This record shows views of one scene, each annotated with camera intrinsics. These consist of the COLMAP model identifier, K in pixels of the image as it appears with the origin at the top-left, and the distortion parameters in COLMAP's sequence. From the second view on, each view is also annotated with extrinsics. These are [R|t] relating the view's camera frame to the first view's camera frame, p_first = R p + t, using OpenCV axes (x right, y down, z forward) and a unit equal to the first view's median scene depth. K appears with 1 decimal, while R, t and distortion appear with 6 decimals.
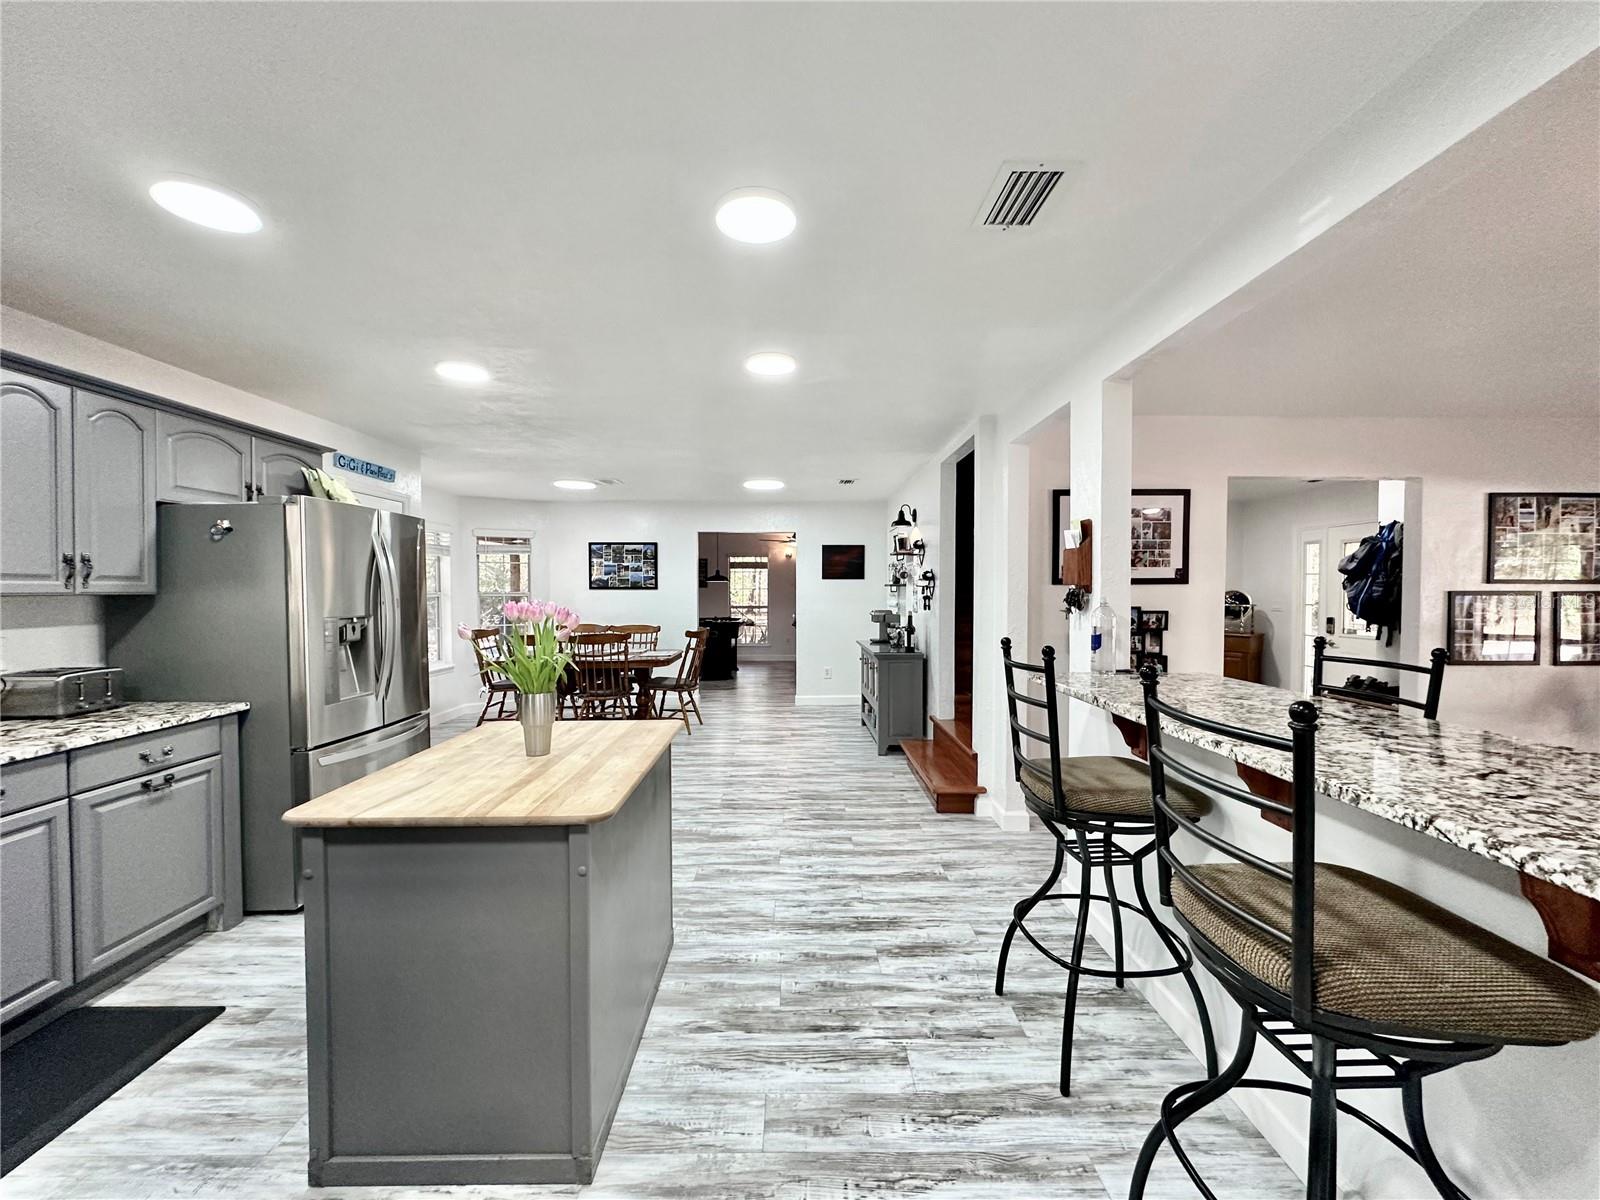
lens RADIAL K [[642.4, 0, 801.1], [0, 642.4, 598.0], [0, 0, 1]] dist [-0.002242, 0.001391]
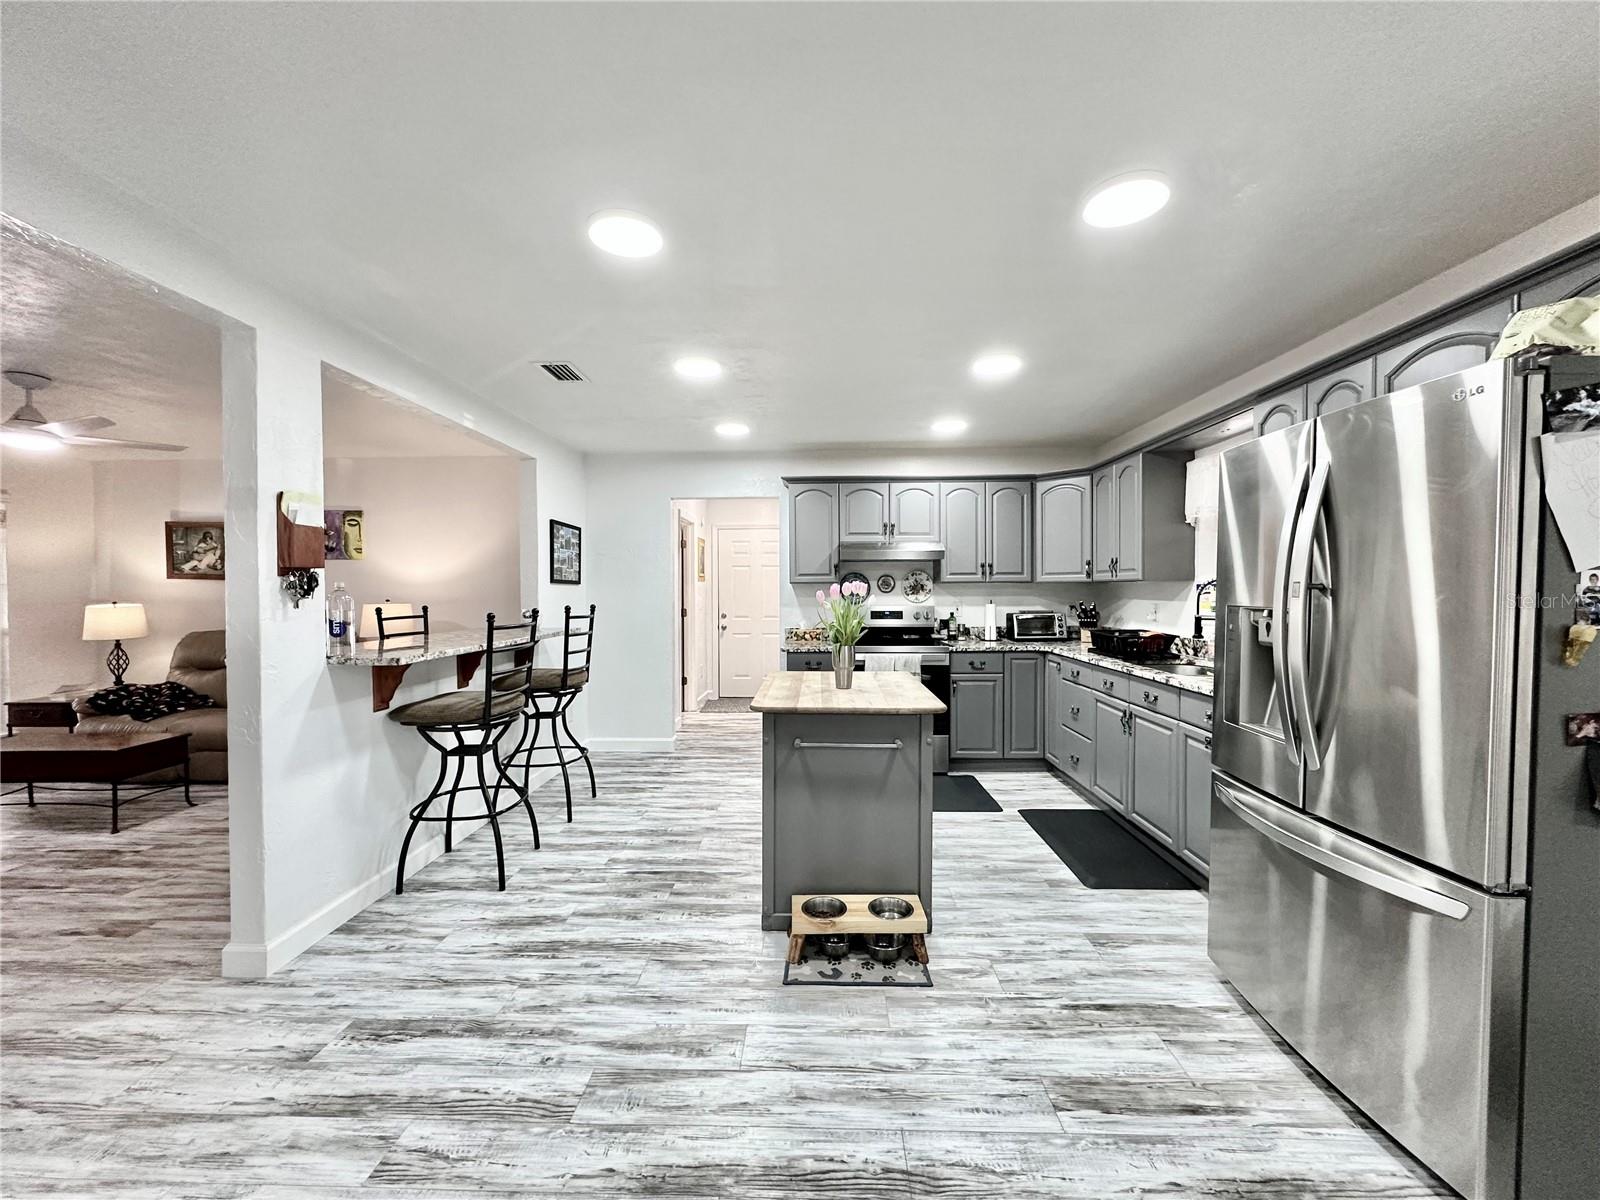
lens RADIAL K [[642.4, 0, 799.3], [0, 642.4, 604.3], [0, 0, 1]] dist [-0.002242, 0.001391]
pose [[-0.999154, 0.002444, 0.041053, -0.193237], [0.004108, 0.999171, 0.040500, -0.002131], [-0.040920, 0.040635, -0.998336, 1.271915]]
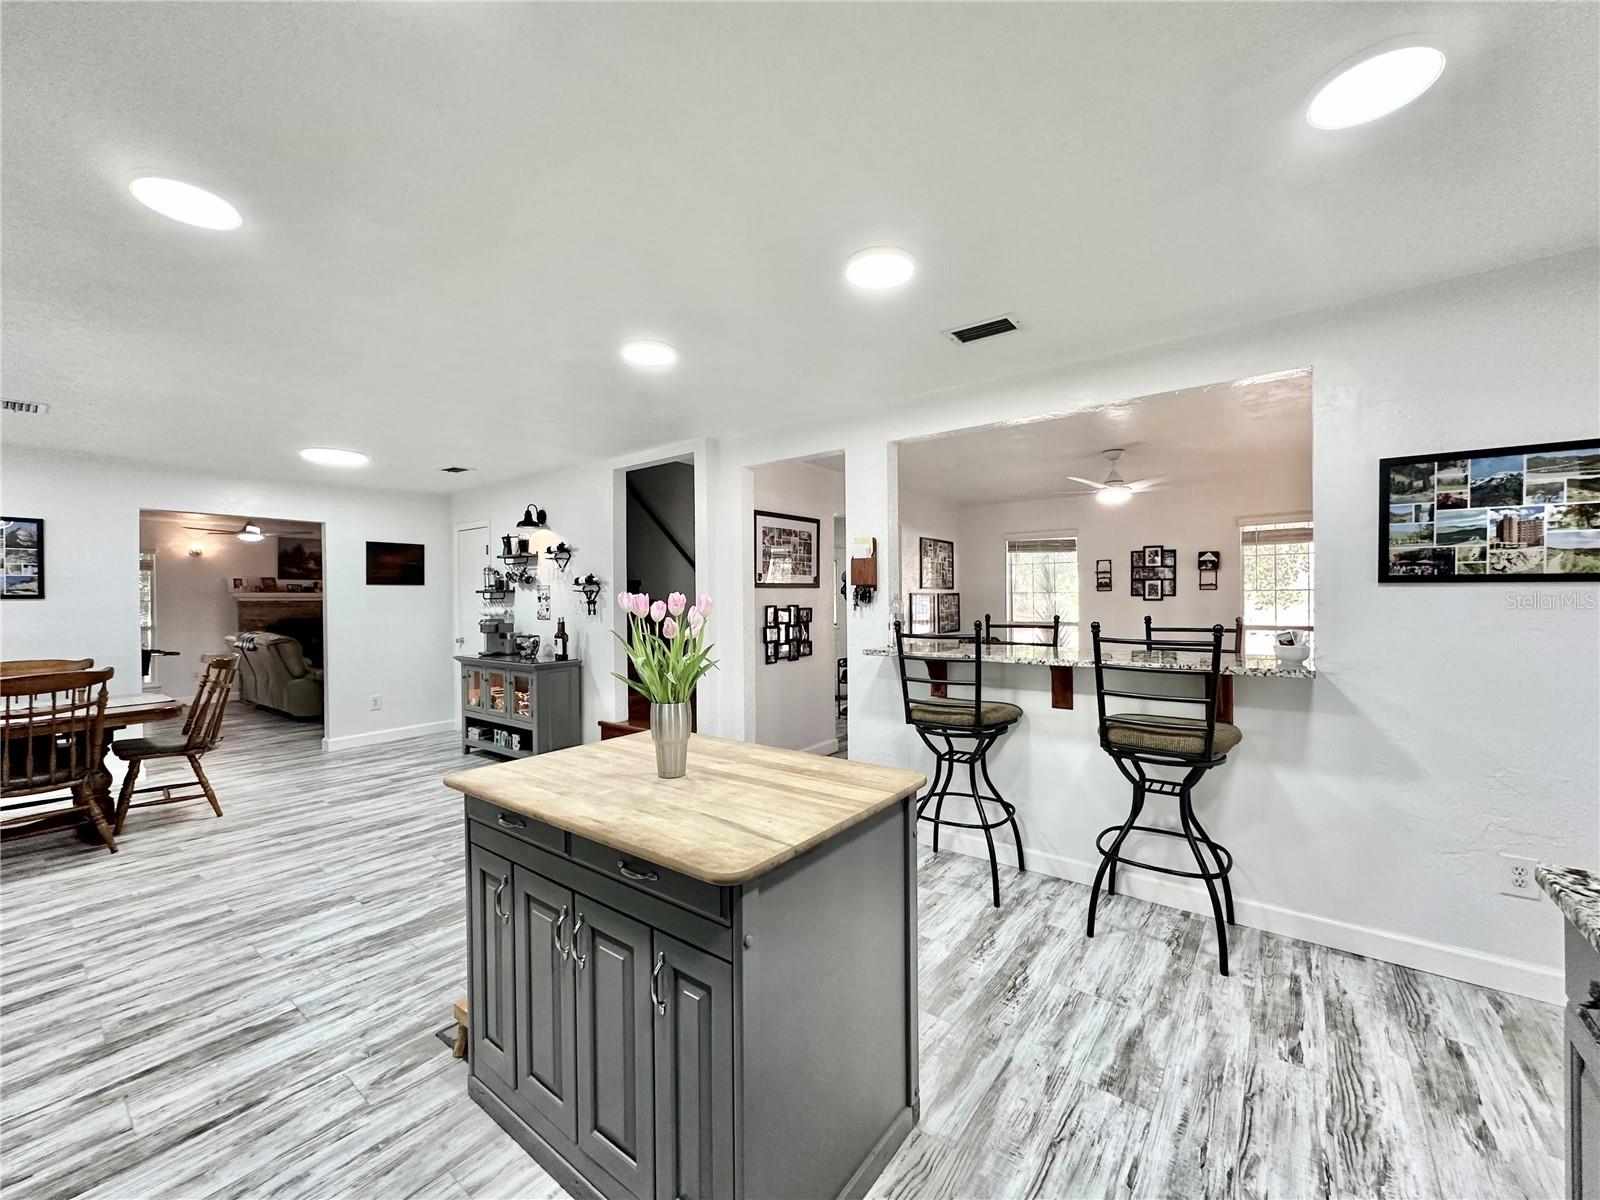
lens RADIAL K [[642.4, 0, 800.7], [0, 642.4, 594.5], [0, 0, 1]] dist [-0.002242, 0.001391]
pose [[0.615504, -0.001816, 0.788131, -0.506824], [0.021938, 0.999649, -0.014829, 0.012032], [-0.787828, 0.026418, 0.615328, 0.179759]]
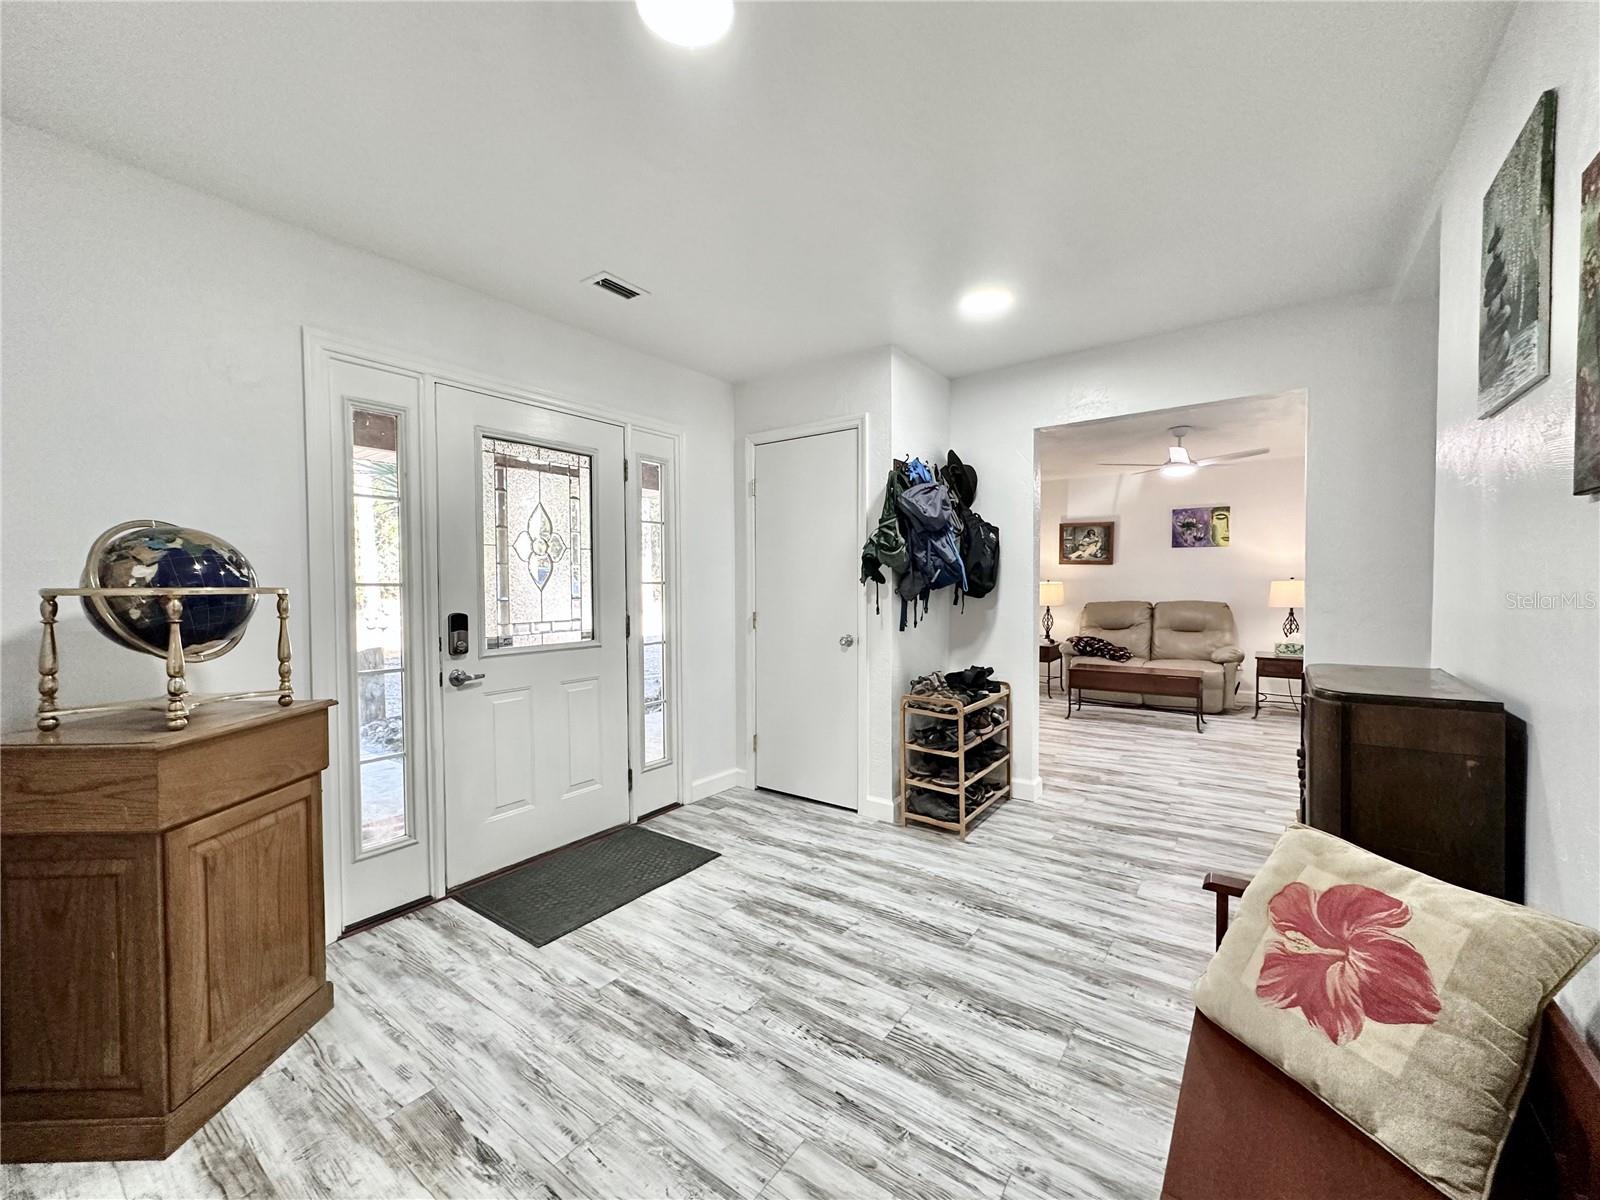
lens RADIAL K [[642.4, 0, 813.3], [0, 642.4, 604.0], [0, 0, 1]] dist [-0.002242, 0.001391]
pose [[-0.816161, -0.013072, 0.577676, 0.705931], [0.015493, 0.998890, 0.044493, 0.014439], [-0.577616, 0.045264, -0.815053, 1.962727]]
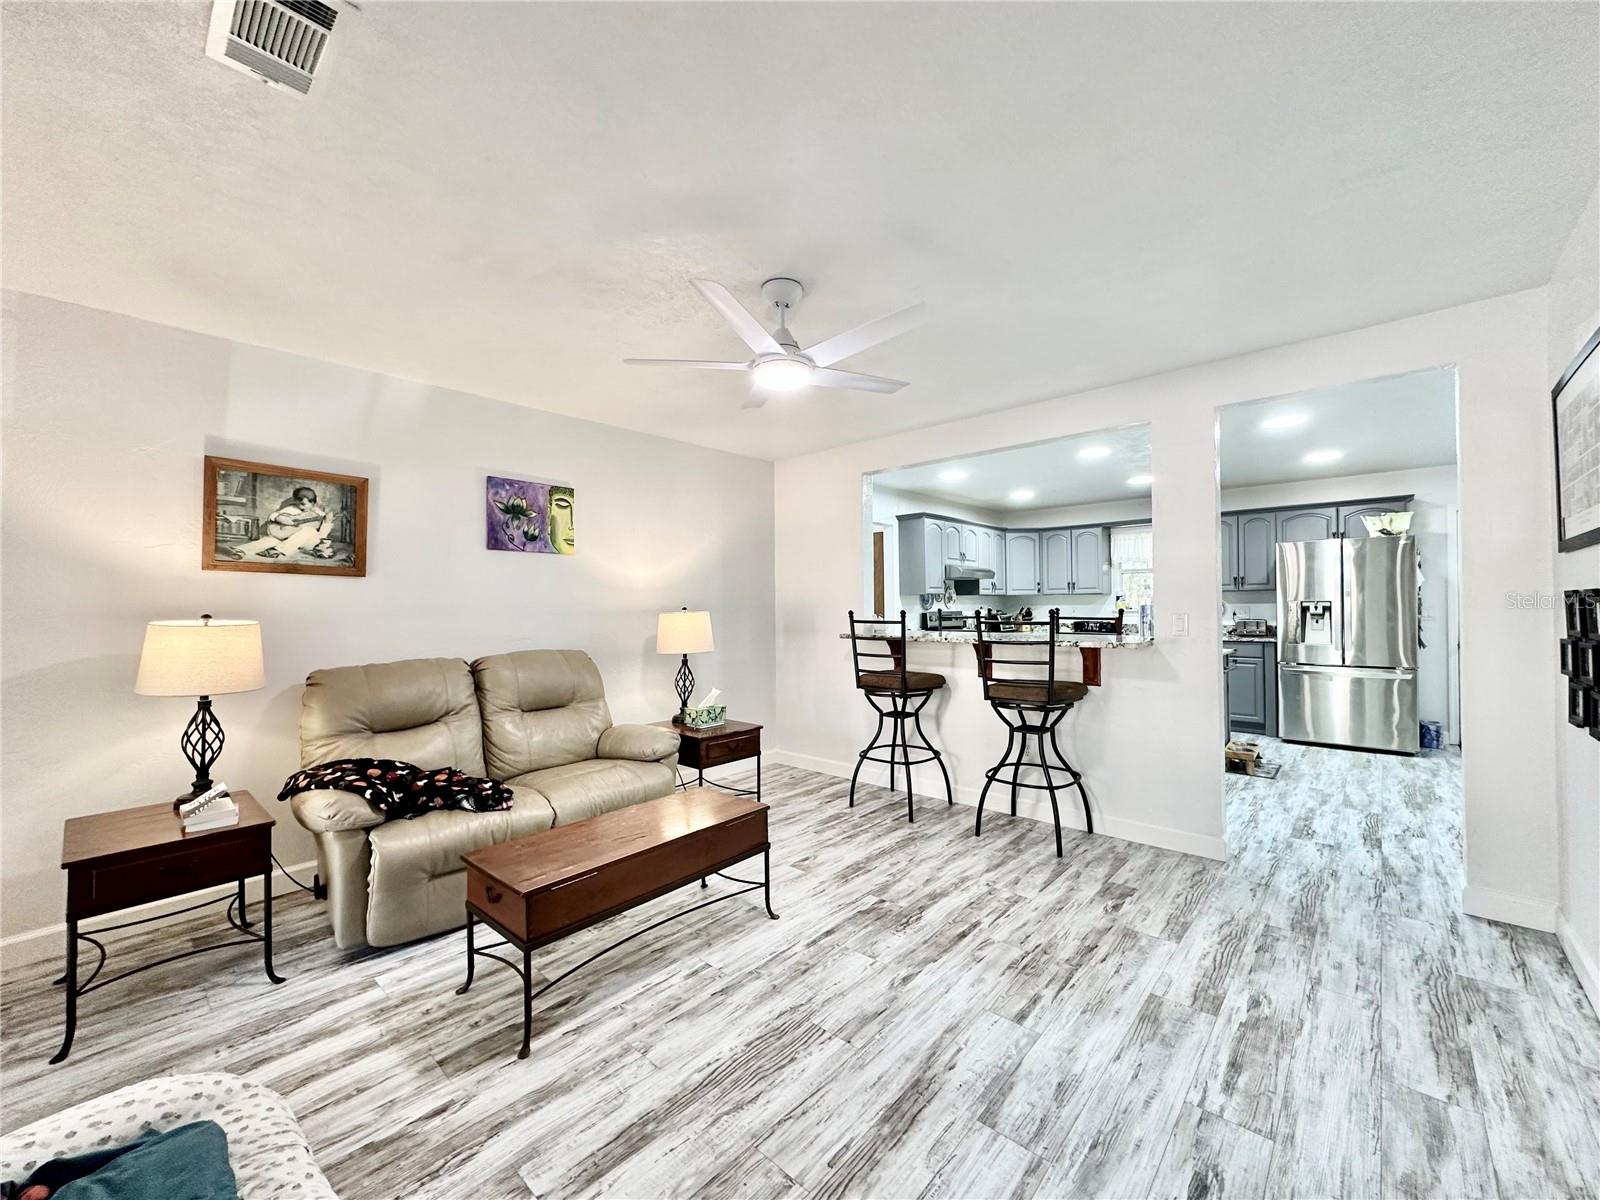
lens RADIAL K [[642.4, 0, 796.8], [0, 642.4, 599.8], [0, 0, 1]] dist [-0.002242, 0.001391]
pose [[-0.676560, -0.000733, -0.736387, 1.297410], [-0.004829, 0.999982, 0.003441, 0.019977], [0.736372, 0.005884, -0.676551, 0.884716]]
